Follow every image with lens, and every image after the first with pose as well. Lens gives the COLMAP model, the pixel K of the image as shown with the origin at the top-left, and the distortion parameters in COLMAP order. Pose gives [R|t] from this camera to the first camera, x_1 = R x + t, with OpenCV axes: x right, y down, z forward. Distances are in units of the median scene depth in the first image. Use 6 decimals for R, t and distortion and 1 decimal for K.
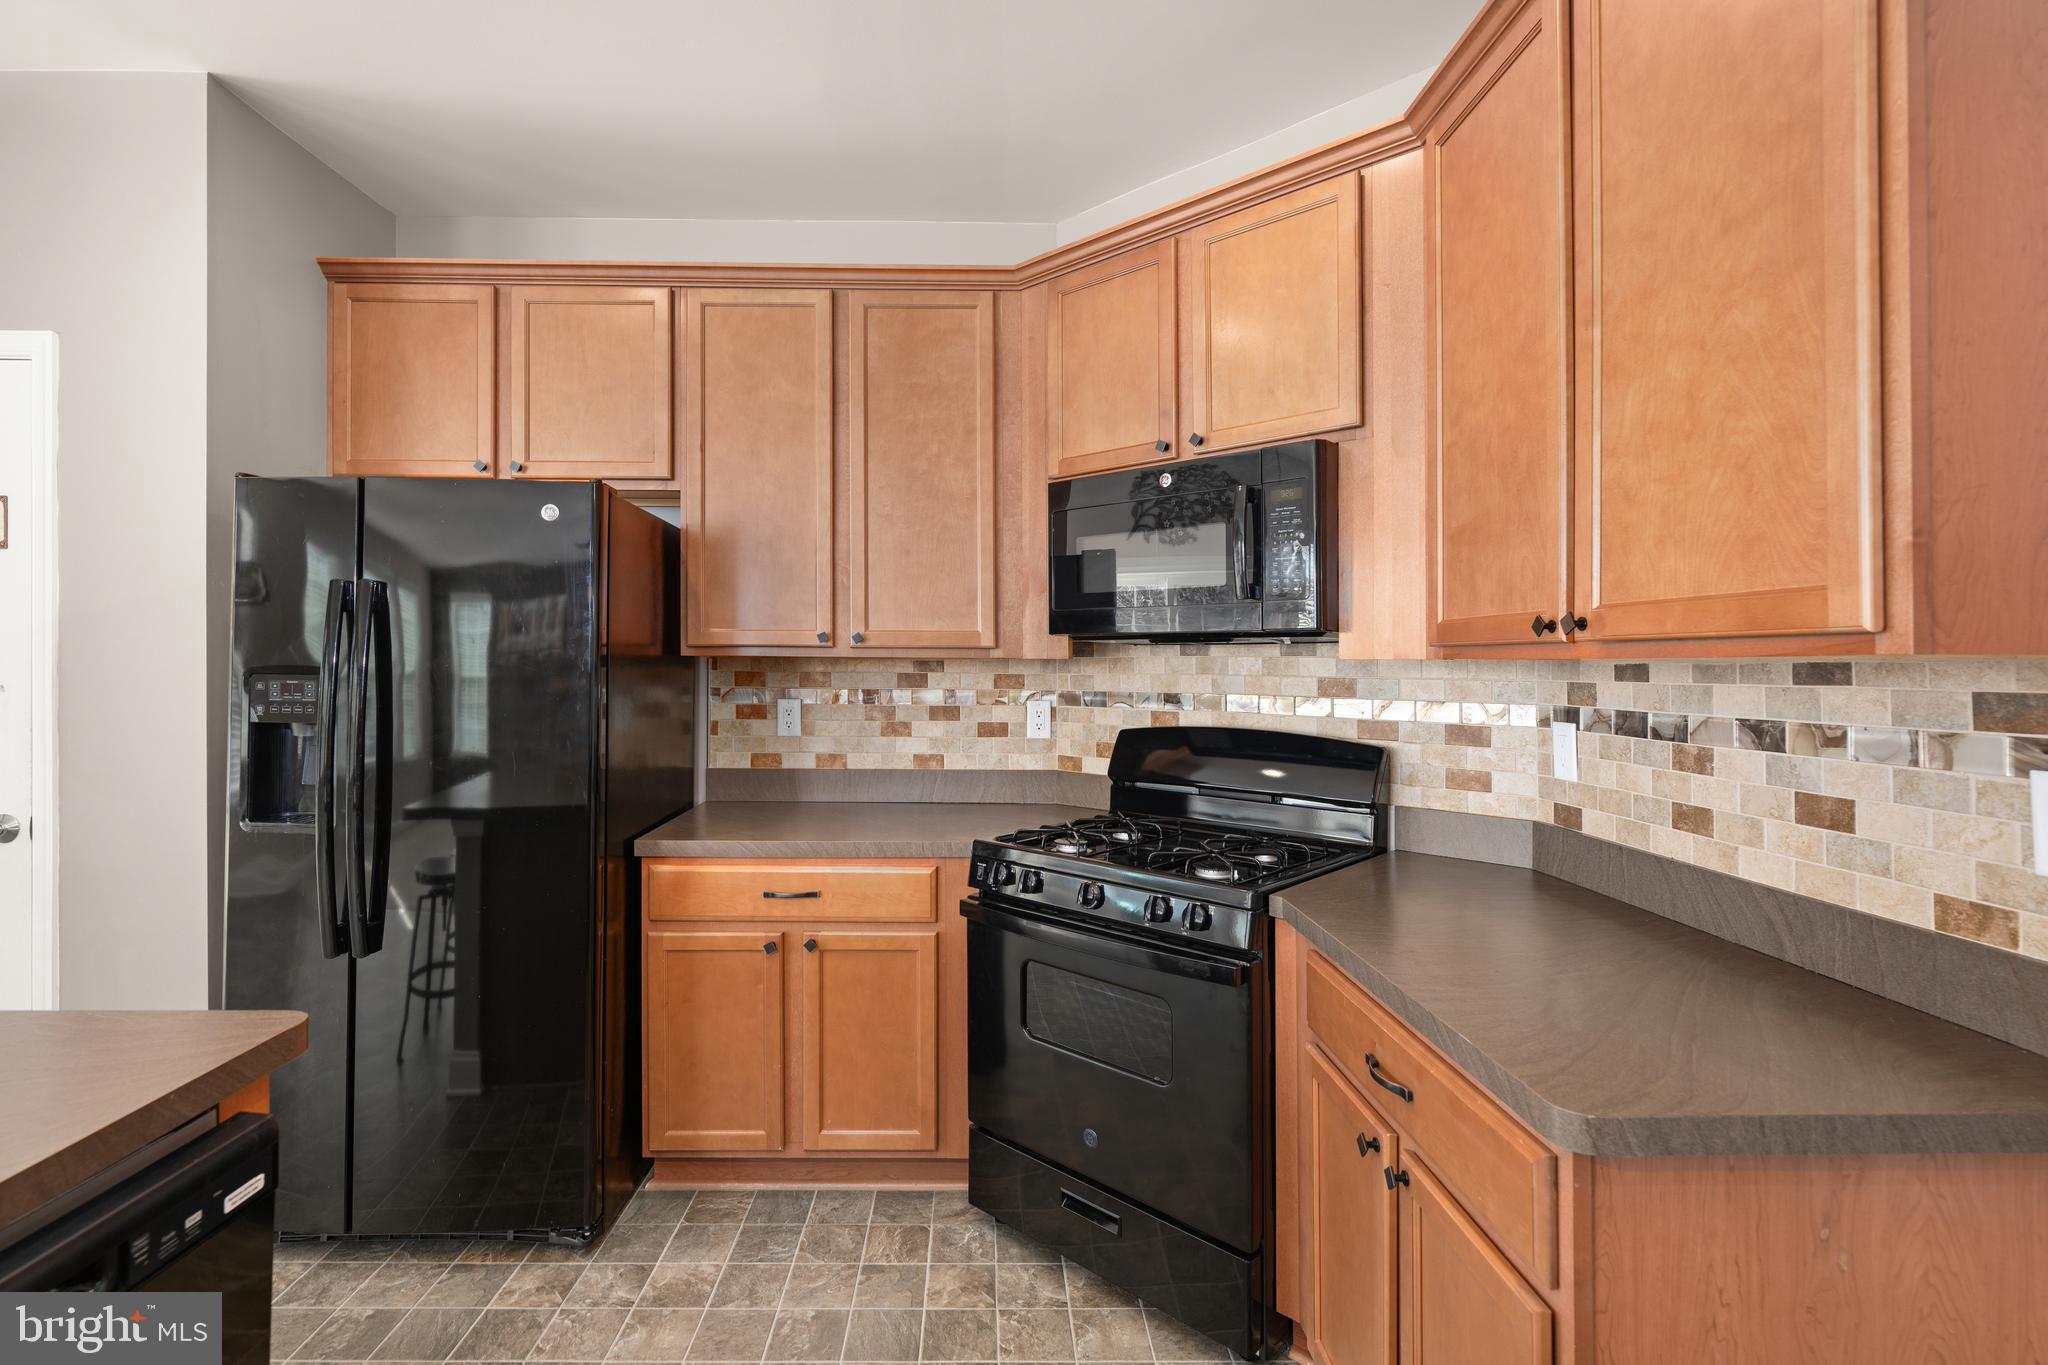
lens RADIAL K [[786.7, 0, 992.3], [0, 786.7, 652.2], [0, 0, 1]] dist [0.000522, 0.000100]
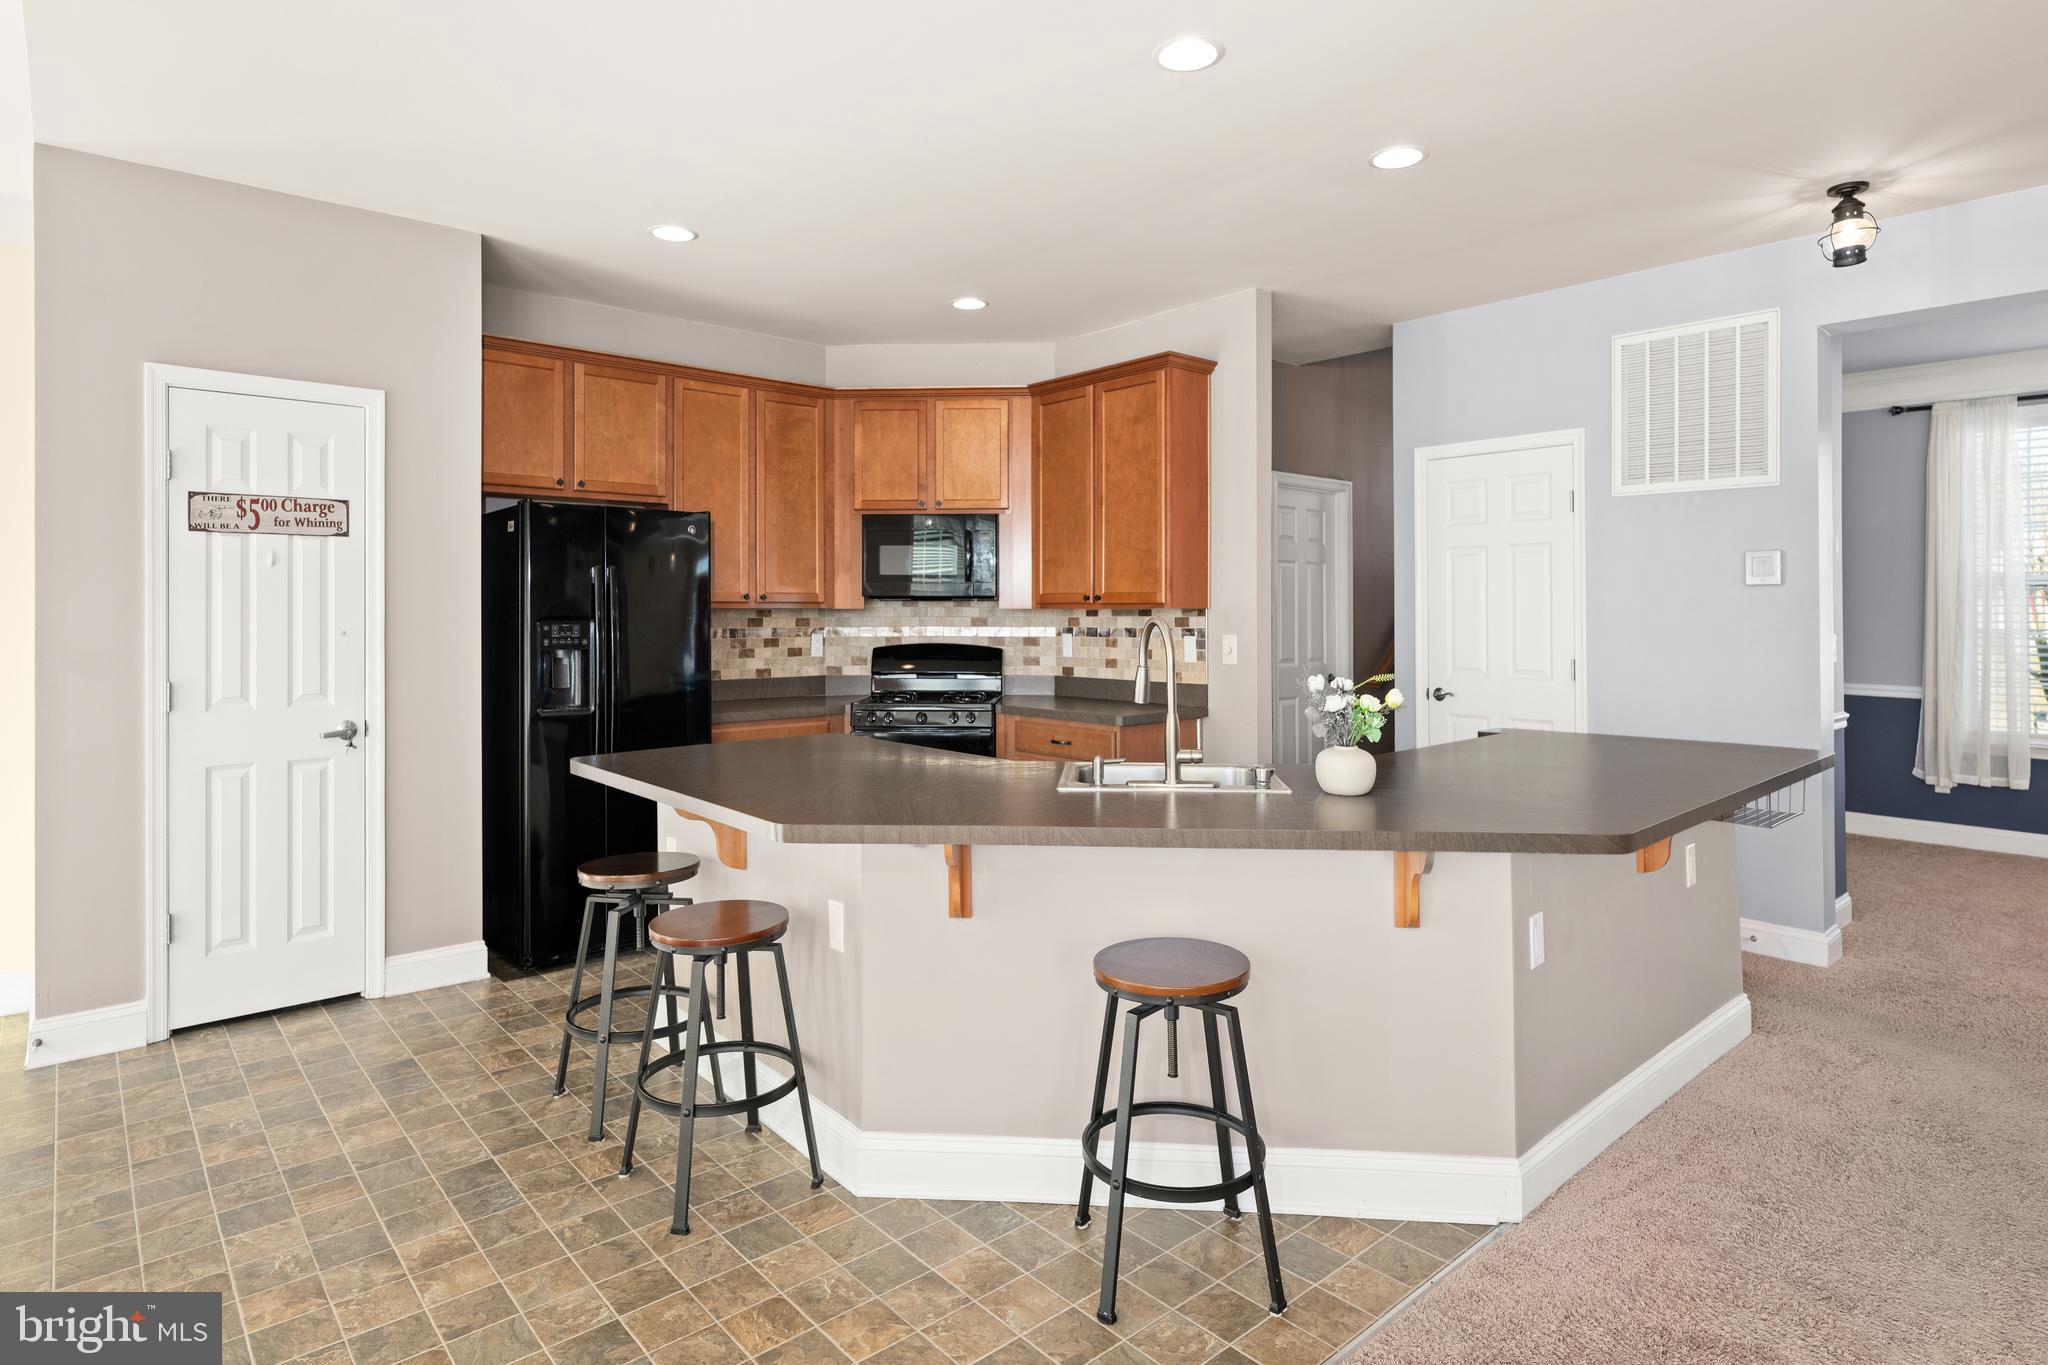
lens RADIAL K [[953.2, 0, 1024.6], [0, 953.2, 600.4], [0, 0, 1]] dist [0.000307, -0.000269]
pose [[0.710268, 0.001147, 0.703931, -1.352920], [-0.004970, 0.999982, 0.003385, -0.022999], [-0.703914, -0.005903, 0.710260, -0.948249]]
